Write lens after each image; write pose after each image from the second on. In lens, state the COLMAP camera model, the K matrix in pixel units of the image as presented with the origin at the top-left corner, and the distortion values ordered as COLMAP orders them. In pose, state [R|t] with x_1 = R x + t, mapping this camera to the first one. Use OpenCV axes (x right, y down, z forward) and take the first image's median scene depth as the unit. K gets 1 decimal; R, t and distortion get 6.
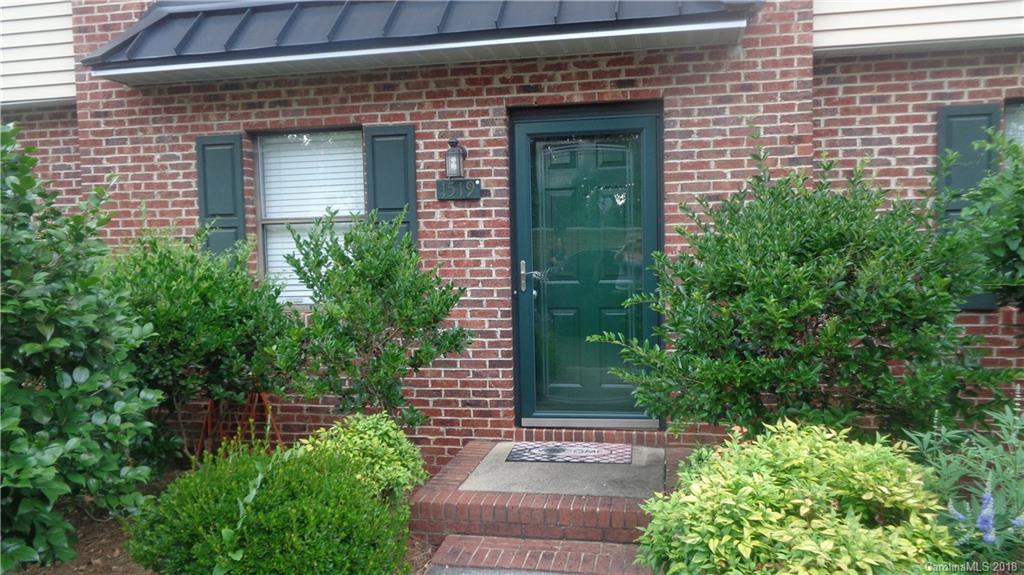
lens RADIAL K [[768.4, 0, 512.0], [0, 768.4, 287.5], [0, 0, 1]] dist [-0.004687, -0.004478]
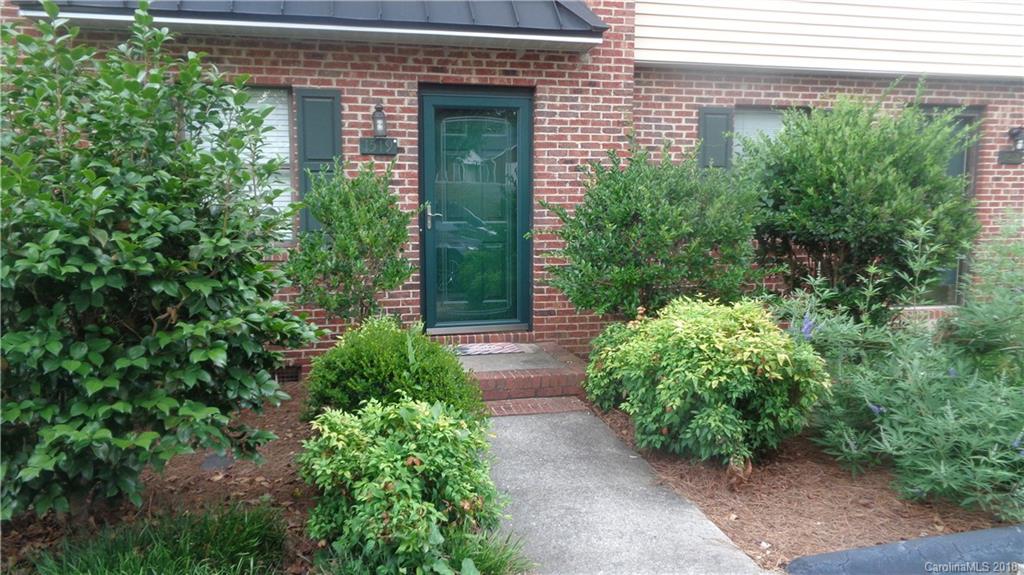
lens RADIAL K [[768.4, 0, 512.0], [0, 768.4, 287.5], [0, 0, 1]] dist [-0.004687, -0.004478]
pose [[0.908477, -0.027260, 0.417045, -0.410053], [0.003928, 0.998383, 0.056702, 0.031290], [-0.417916, -0.049874, 0.907116, -0.228824]]
